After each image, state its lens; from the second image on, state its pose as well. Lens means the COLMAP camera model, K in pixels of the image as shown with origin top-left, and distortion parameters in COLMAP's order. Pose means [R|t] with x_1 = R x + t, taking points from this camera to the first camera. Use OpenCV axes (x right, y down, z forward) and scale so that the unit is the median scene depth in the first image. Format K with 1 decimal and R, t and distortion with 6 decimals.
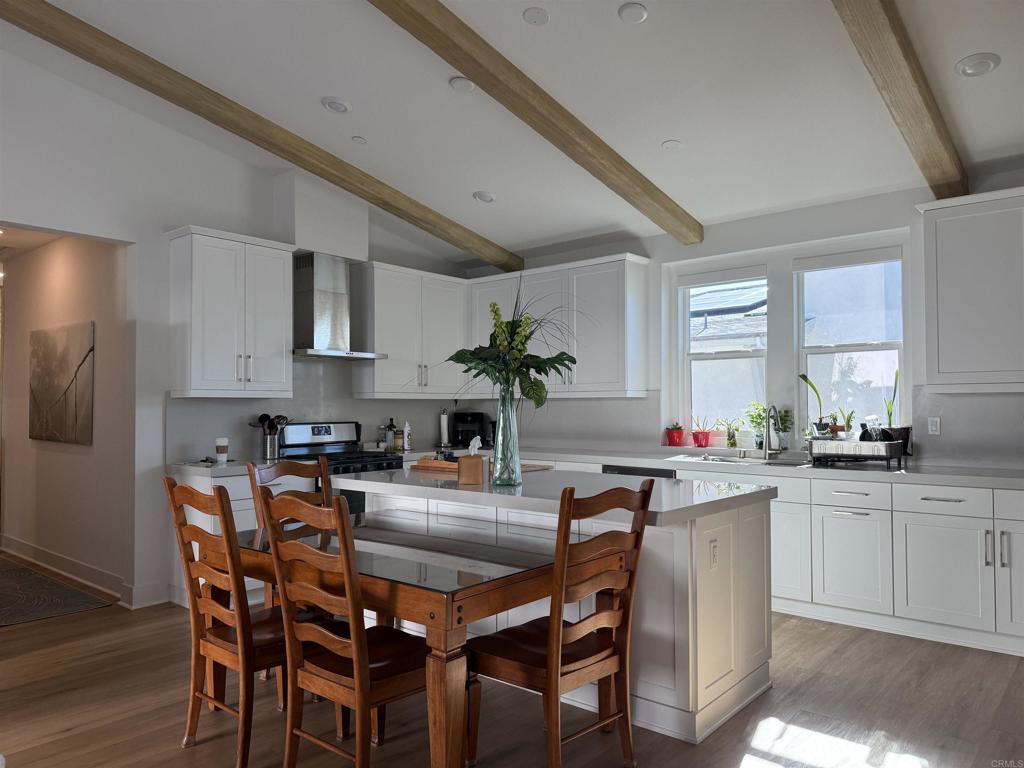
lens RADIAL K [[714.8, 0, 512.0], [0, 714.8, 384.0], [0, 0, 1]] dist [0.001174, 0.000236]
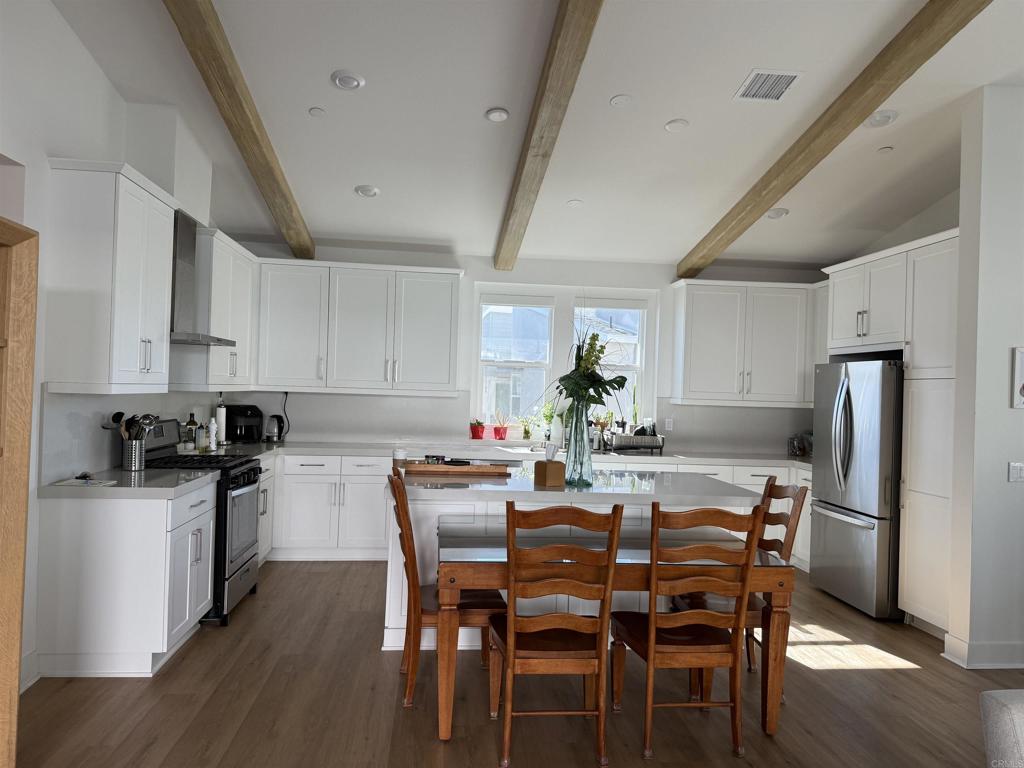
lens RADIAL K [[713.6, 0, 512.0], [0, 713.6, 384.0], [0, 0, 1]] dist [0.107326, -0.000395]
pose [[0.692887, 0.032034, 0.720335, -0.623397], [-0.055945, 0.998389, 0.009414, -0.019064], [-0.718873, -0.046822, 0.693563, 0.158848]]
